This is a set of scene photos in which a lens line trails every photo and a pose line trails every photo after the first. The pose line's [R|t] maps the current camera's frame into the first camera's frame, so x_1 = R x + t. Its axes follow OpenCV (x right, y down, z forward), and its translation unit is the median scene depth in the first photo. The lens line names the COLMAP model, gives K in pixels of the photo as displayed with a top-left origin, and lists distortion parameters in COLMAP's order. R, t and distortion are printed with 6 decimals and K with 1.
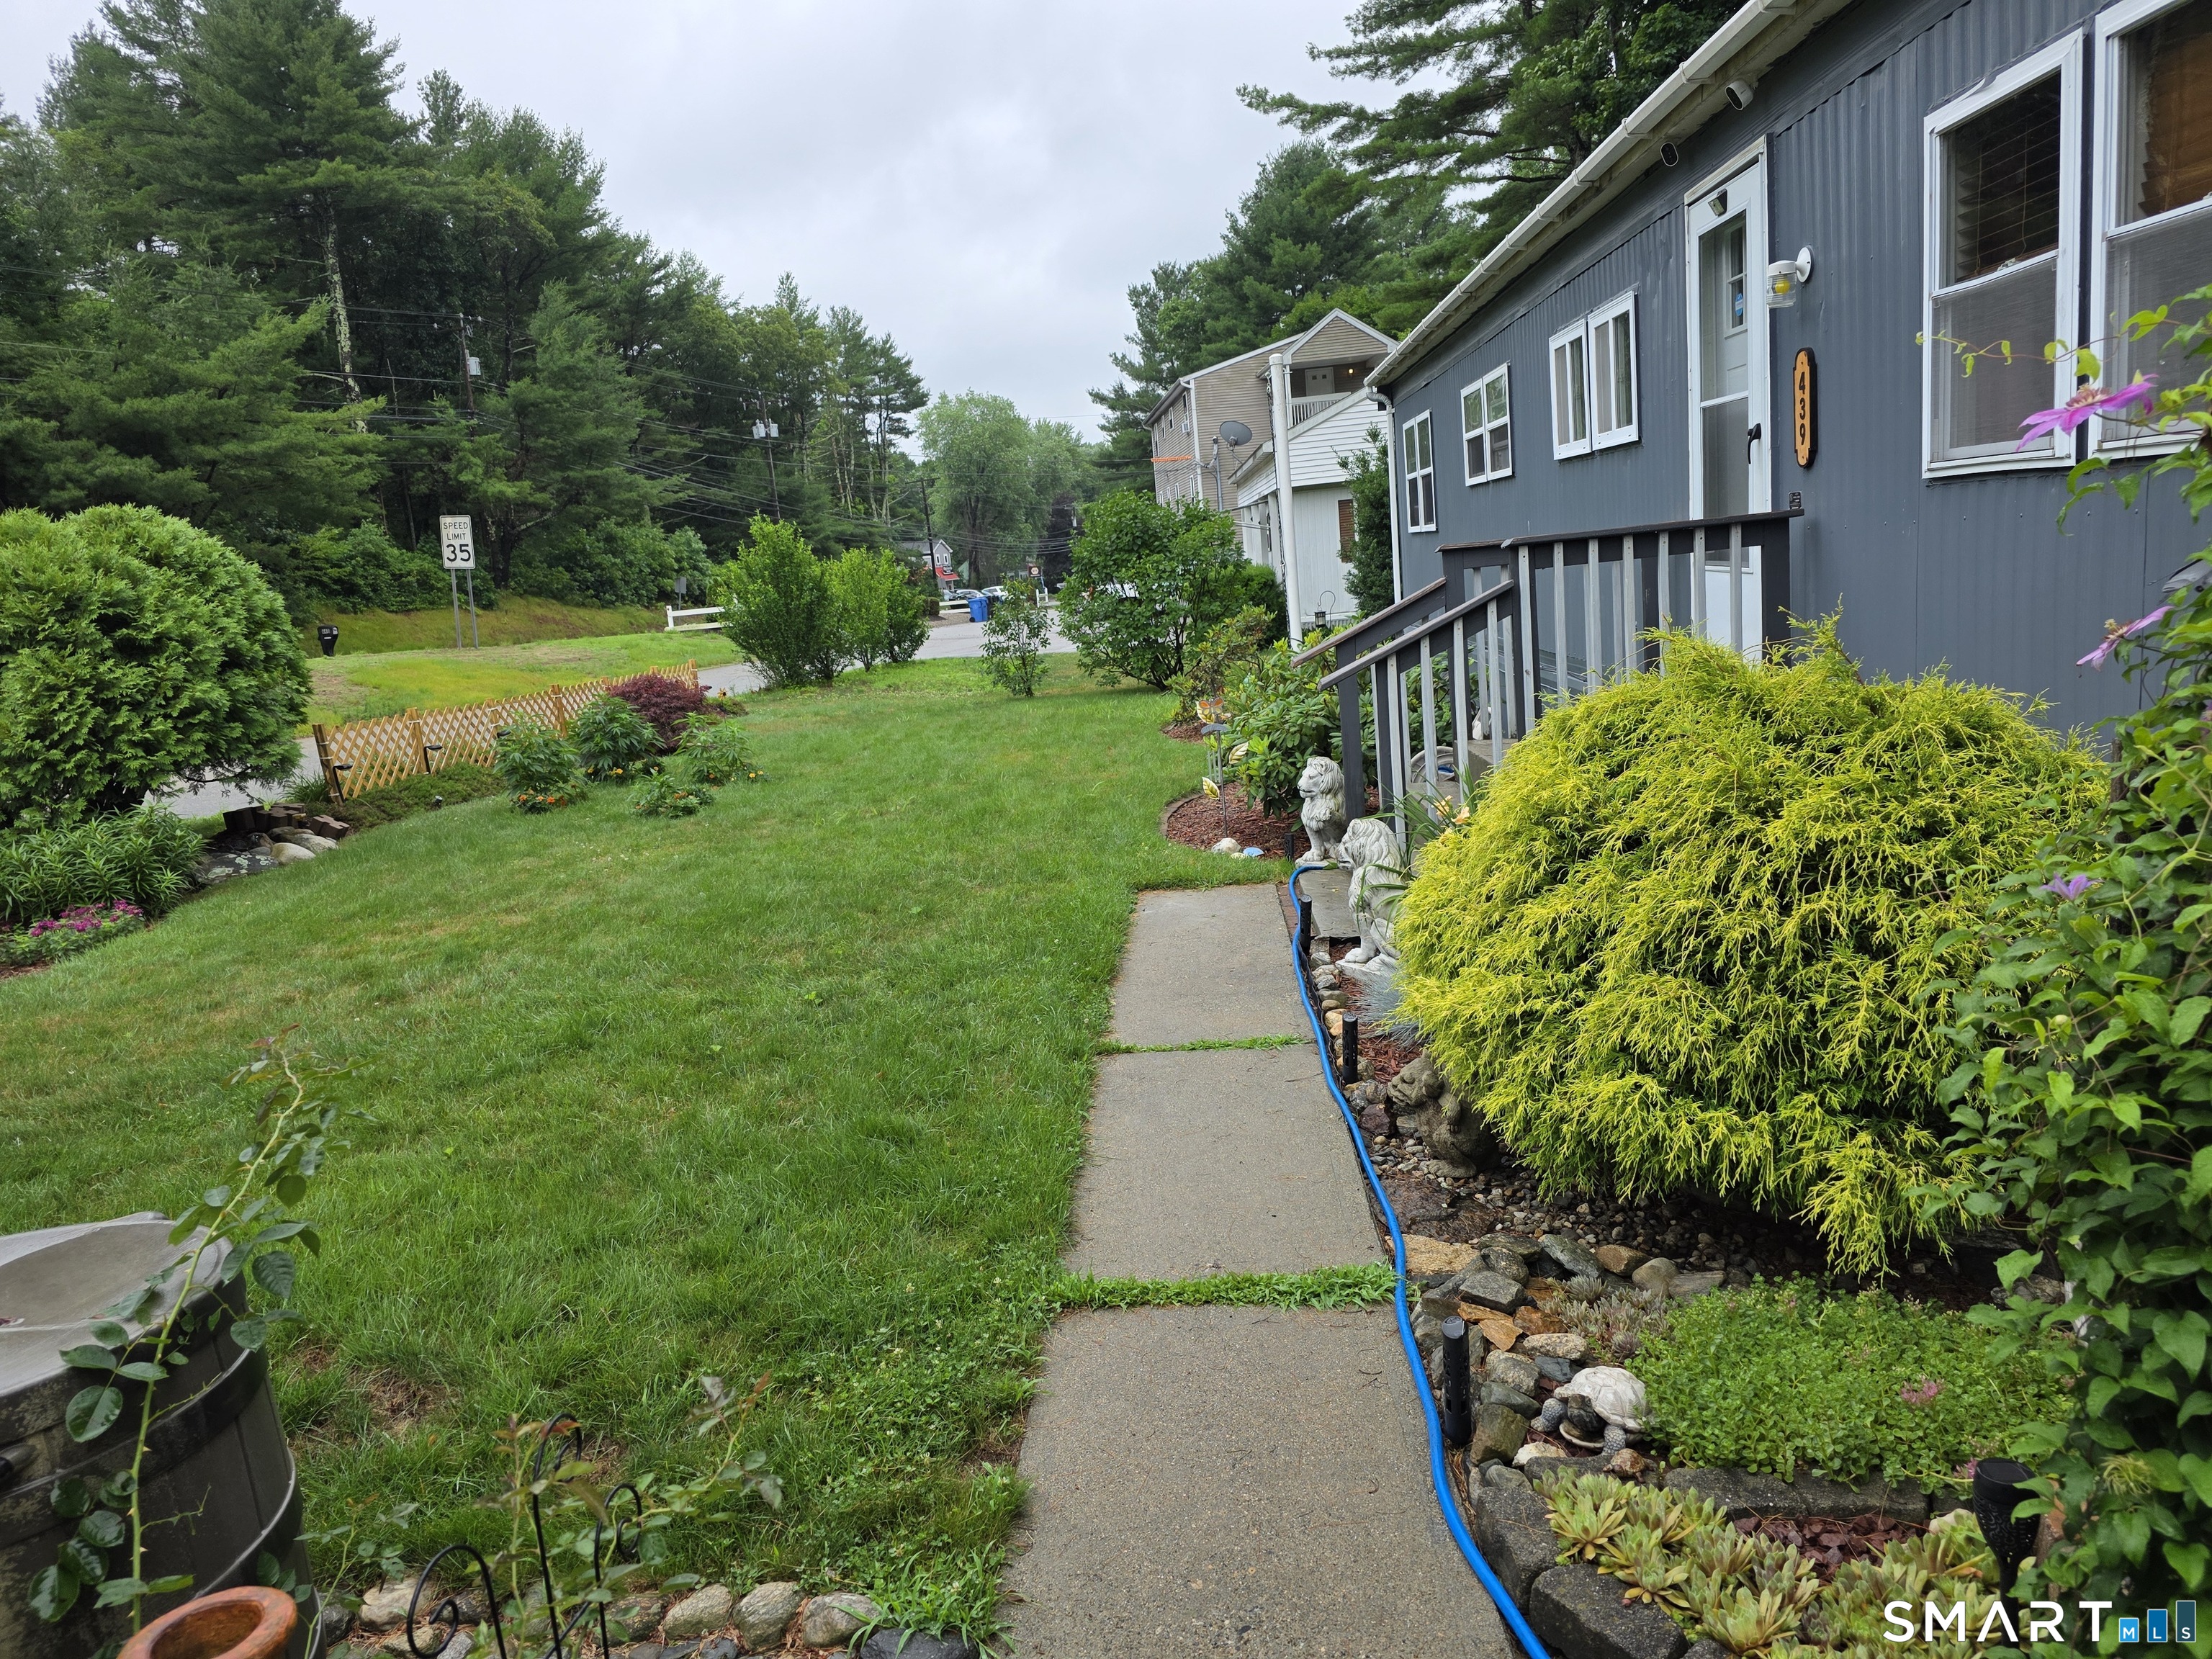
lens RADIAL K [[1503.4, 0, 1106.0], [0, 1503.4, 823.6], [0, 0, 1]] dist [0.054288, -0.051171]
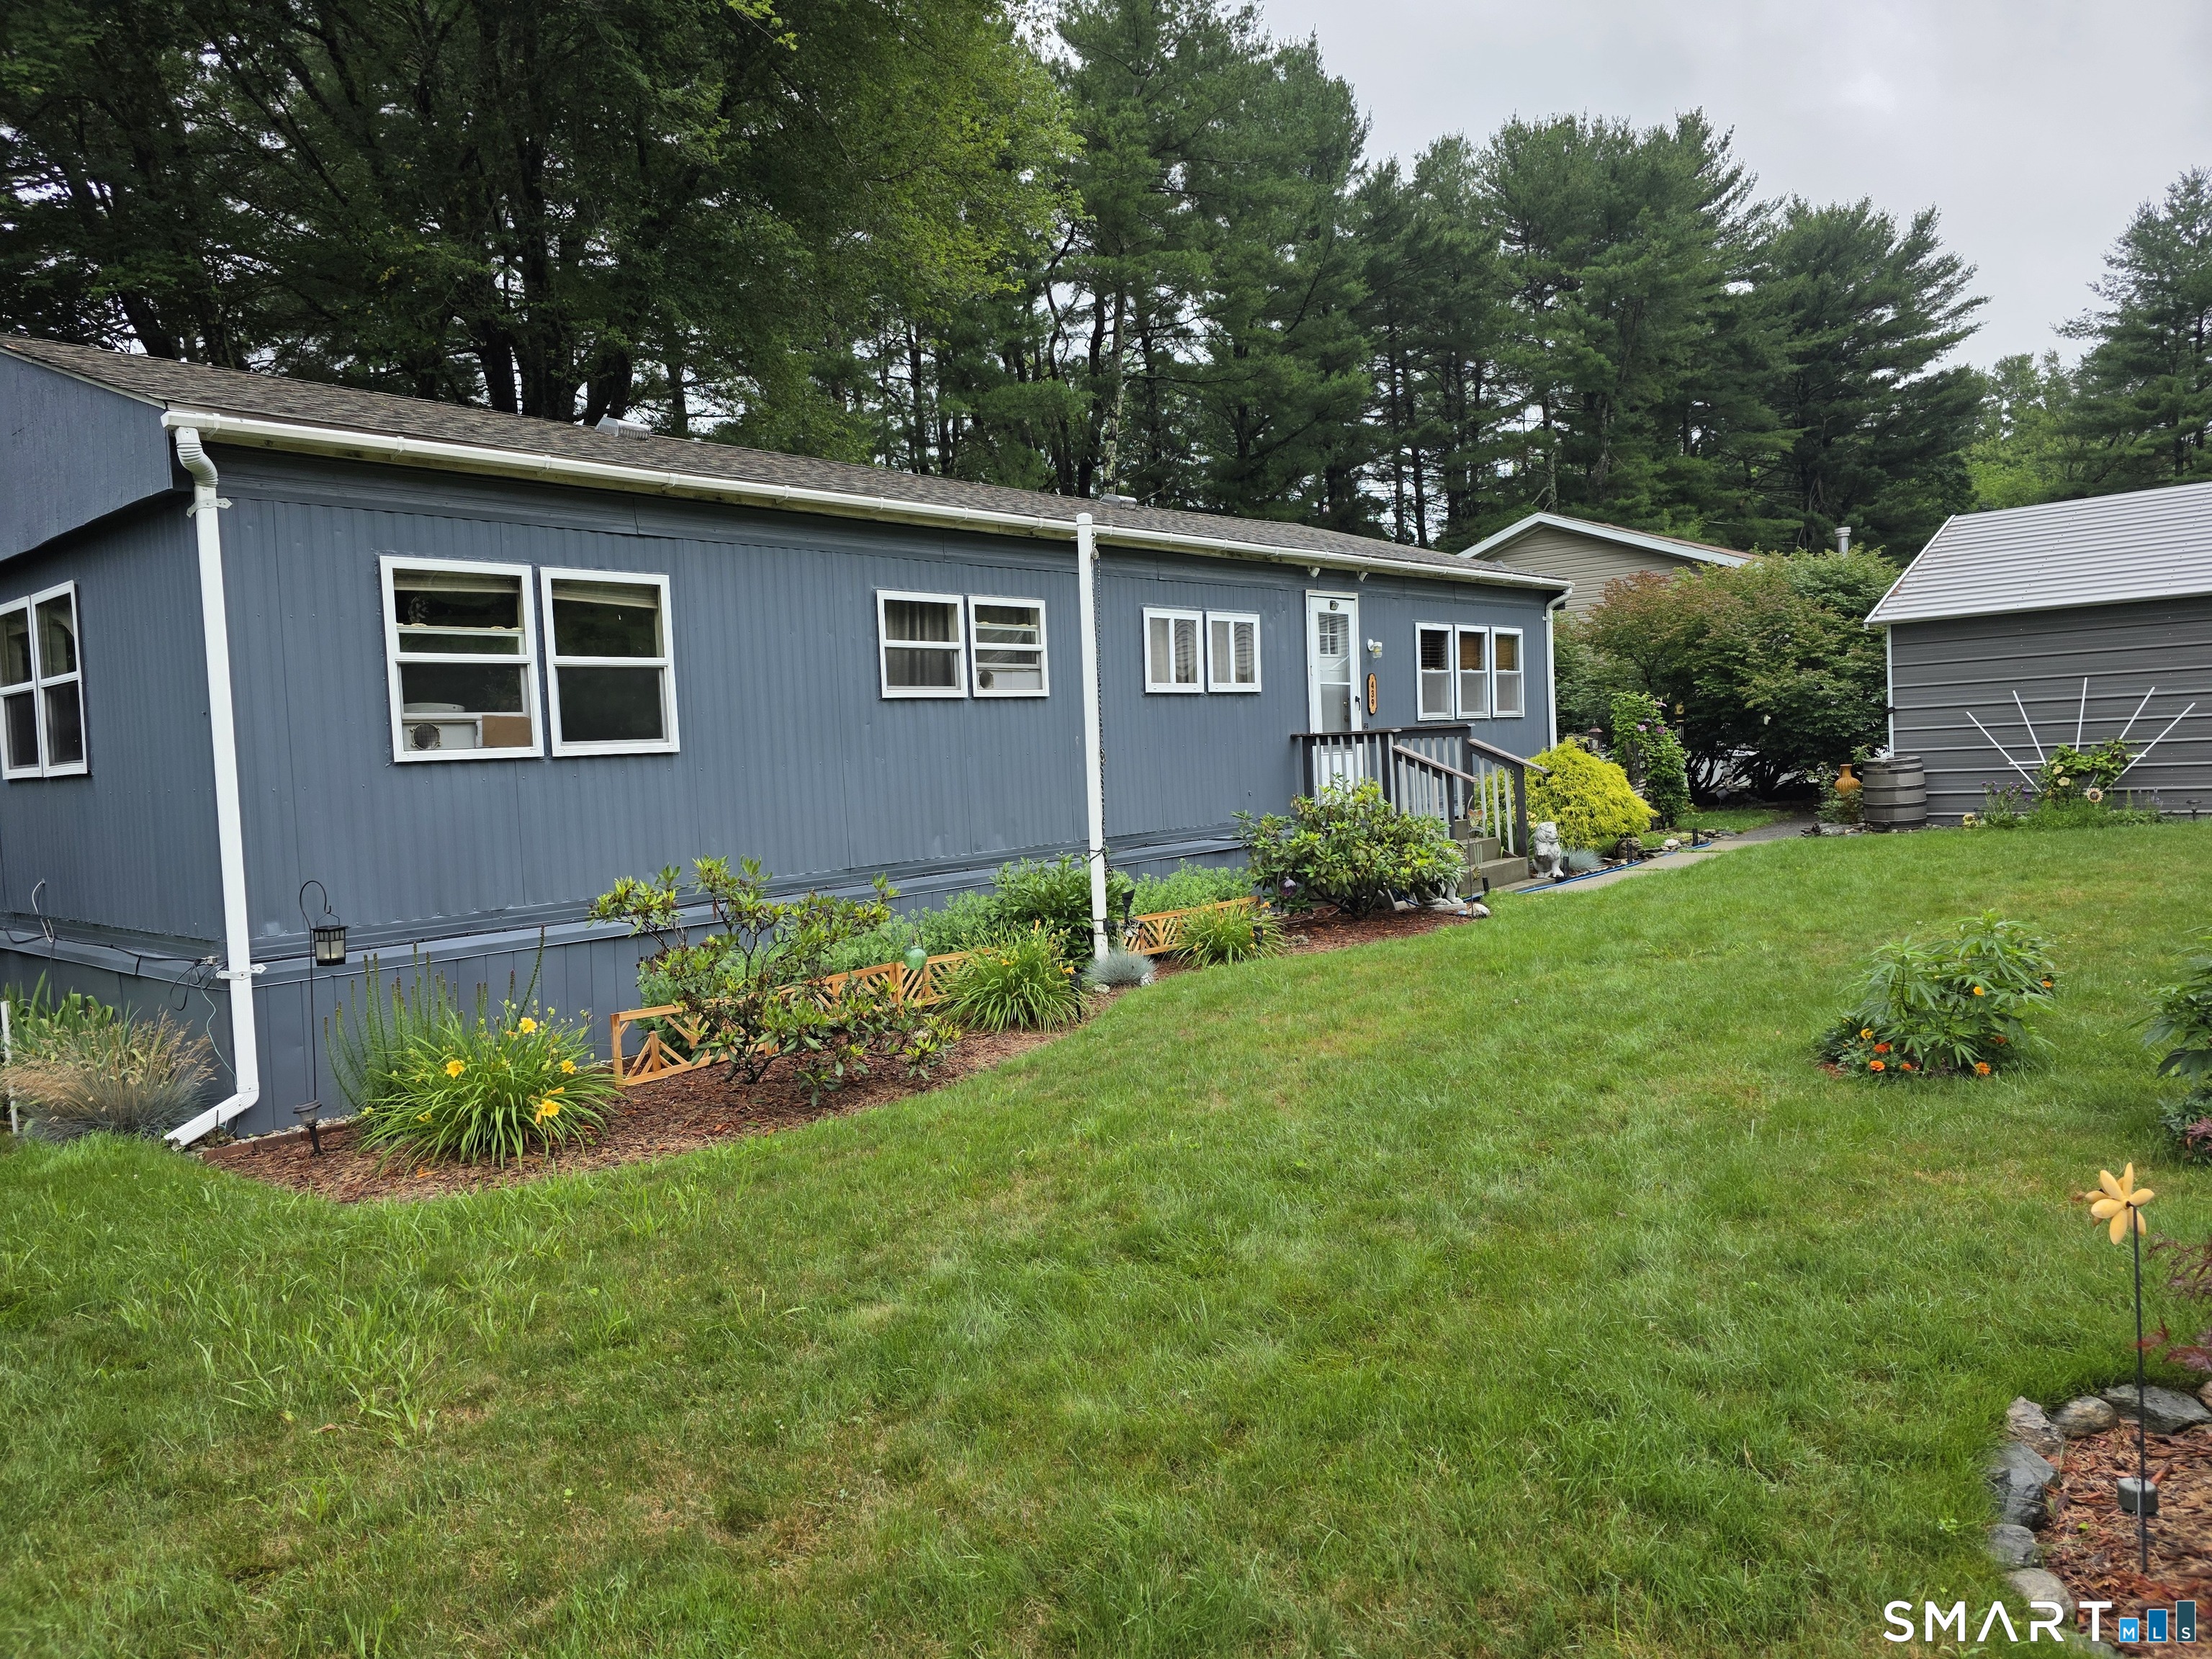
lens RADIAL K [[1503.4, 0, 1076.2], [0, 1503.4, 809.0], [0, 0, 1]] dist [0.054288, -0.051171]
pose [[-0.775938, 0.100095, 0.622817, -0.713157], [0.222435, 0.967327, 0.121659, -0.451895], [-0.590290, 0.232936, -0.772851, 3.017028]]
